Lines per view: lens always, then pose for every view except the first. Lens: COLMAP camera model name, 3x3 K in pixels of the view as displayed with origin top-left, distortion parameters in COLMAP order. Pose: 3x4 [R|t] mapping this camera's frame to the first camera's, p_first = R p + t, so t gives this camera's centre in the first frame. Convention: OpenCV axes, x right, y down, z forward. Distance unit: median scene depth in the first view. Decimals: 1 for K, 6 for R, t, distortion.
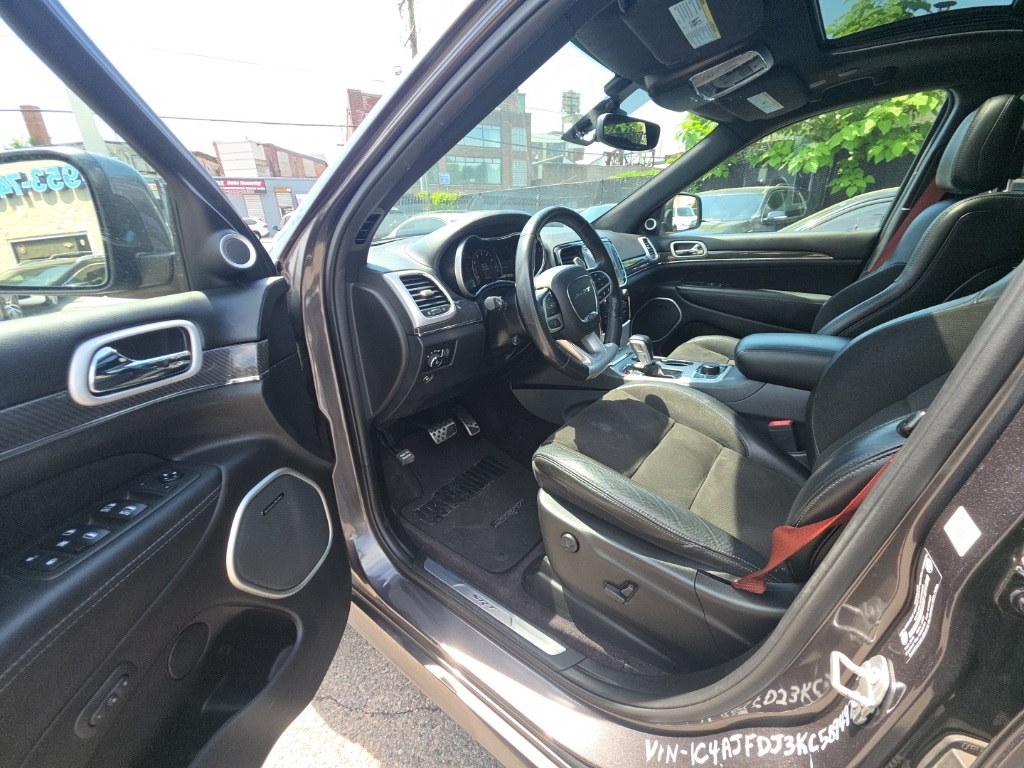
lens RADIAL K [[407.5, 0, 509.6], [0, 407.5, 389.9], [0, 0, 1]] dist [0.009734, -0.008655]
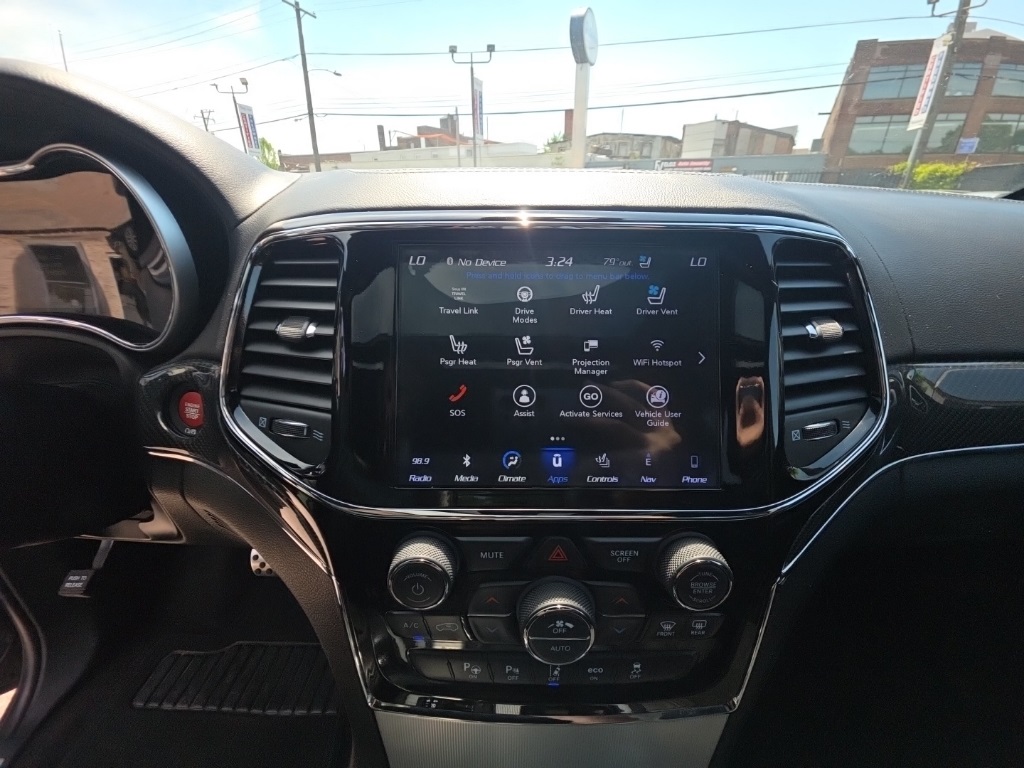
lens RADIAL K [[407.5, 0, 507.2], [0, 407.5, 389.1], [0, 0, 1]] dist [0.009734, -0.008655]
pose [[0.596677, 0.352731, -0.720803, 0.231451], [-0.326718, 0.927183, 0.183270, -0.214054], [0.732961, 0.126146, 0.668472, 0.590068]]
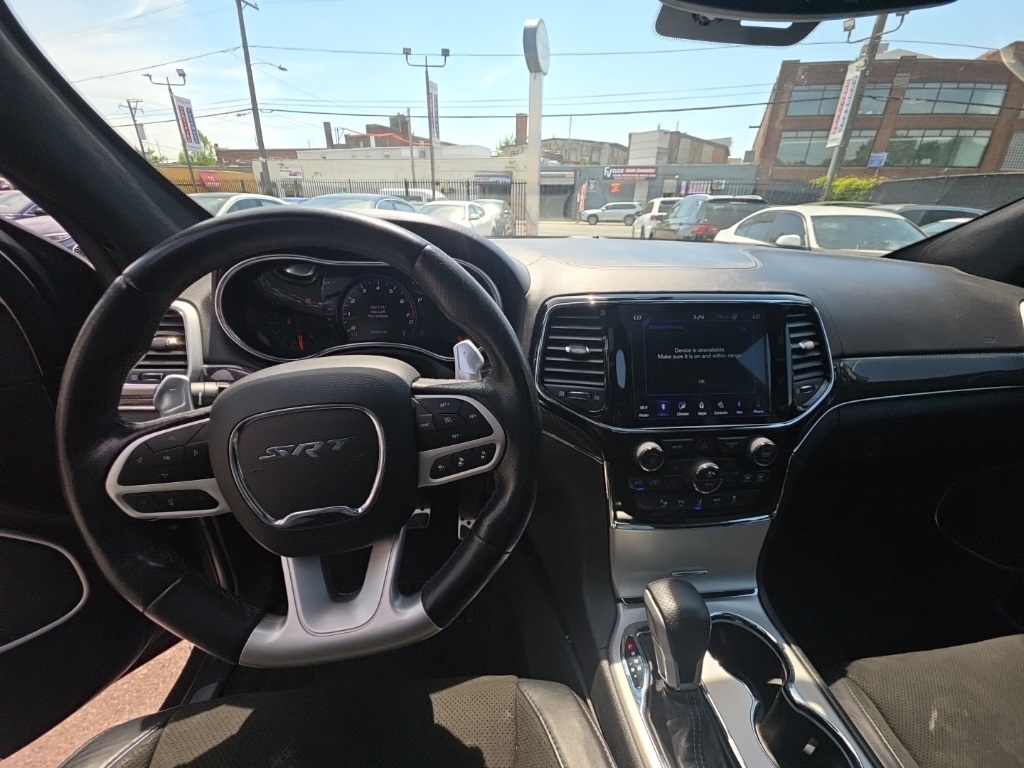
lens RADIAL K [[407.5, 0, 506.8], [0, 407.5, 389.3], [0, 0, 1]] dist [0.009734, -0.008655]
pose [[0.677493, 0.332842, -0.655912, 0.247171], [-0.316522, 0.936891, 0.148488, -0.188288], [0.663941, 0.107011, 0.740089, 0.406408]]
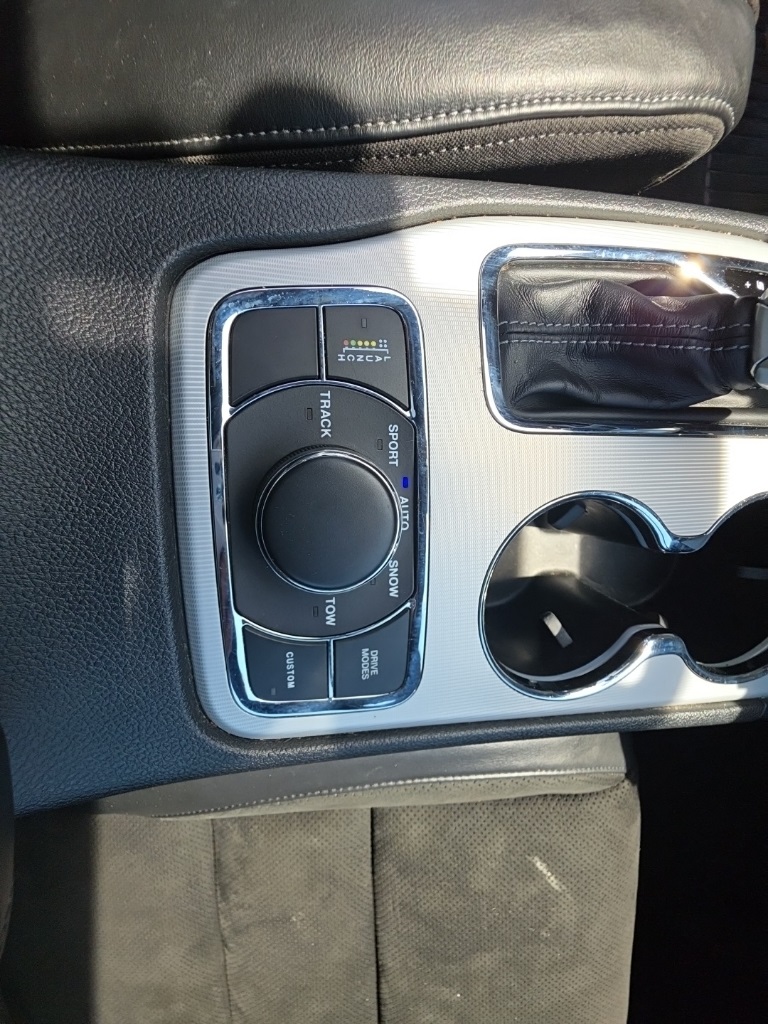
lens RADIAL K [[407.5, 0, 381.6], [0, 407.5, 504.7], [0, 0, 1]] dist [0.009734, -0.008655]
pose [[-0.780575, 0.624474, -0.027094, 0.295558], [-0.362405, -0.416828, 0.833617, -0.093312], [0.509279, 0.660520, 0.551679, 0.581389]]
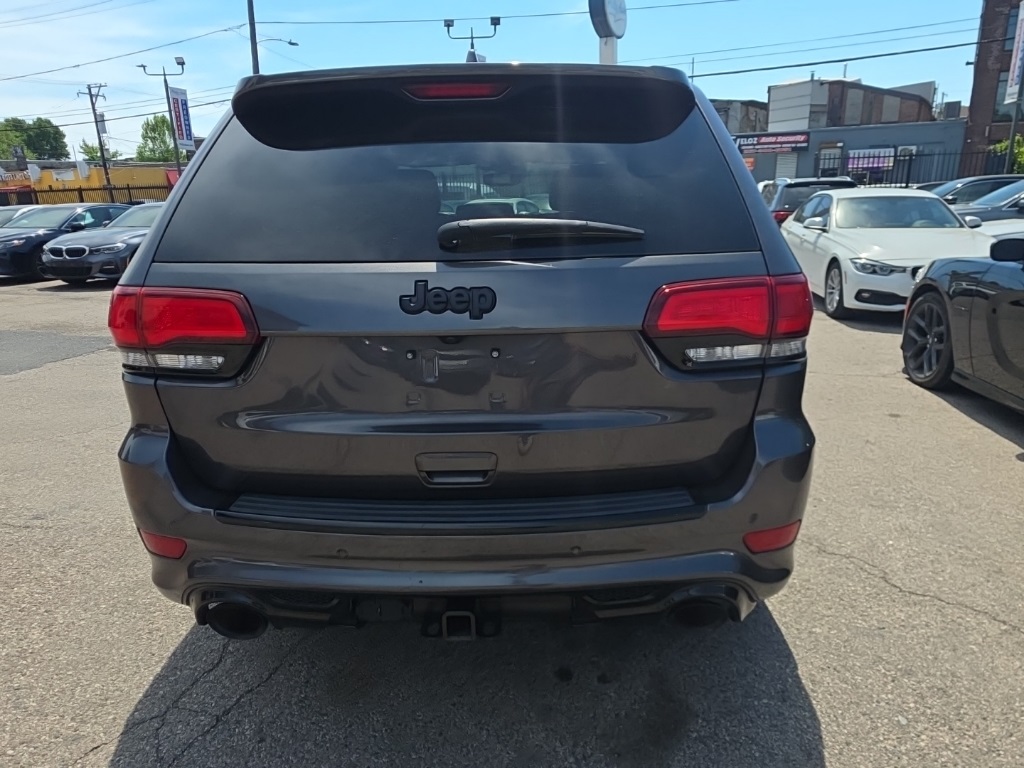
lens RADIAL K [[676.4, 0, 520.0], [0, 676.4, 400.5], [0, 0, 1]] dist [0.002740, -0.004784]
pose [[0.591977, 0.240063, -0.769372, 1.923384], [-0.303721, 0.950680, 0.062944, 0.123785], [0.746537, 0.196413, 0.635693, -0.528889]]
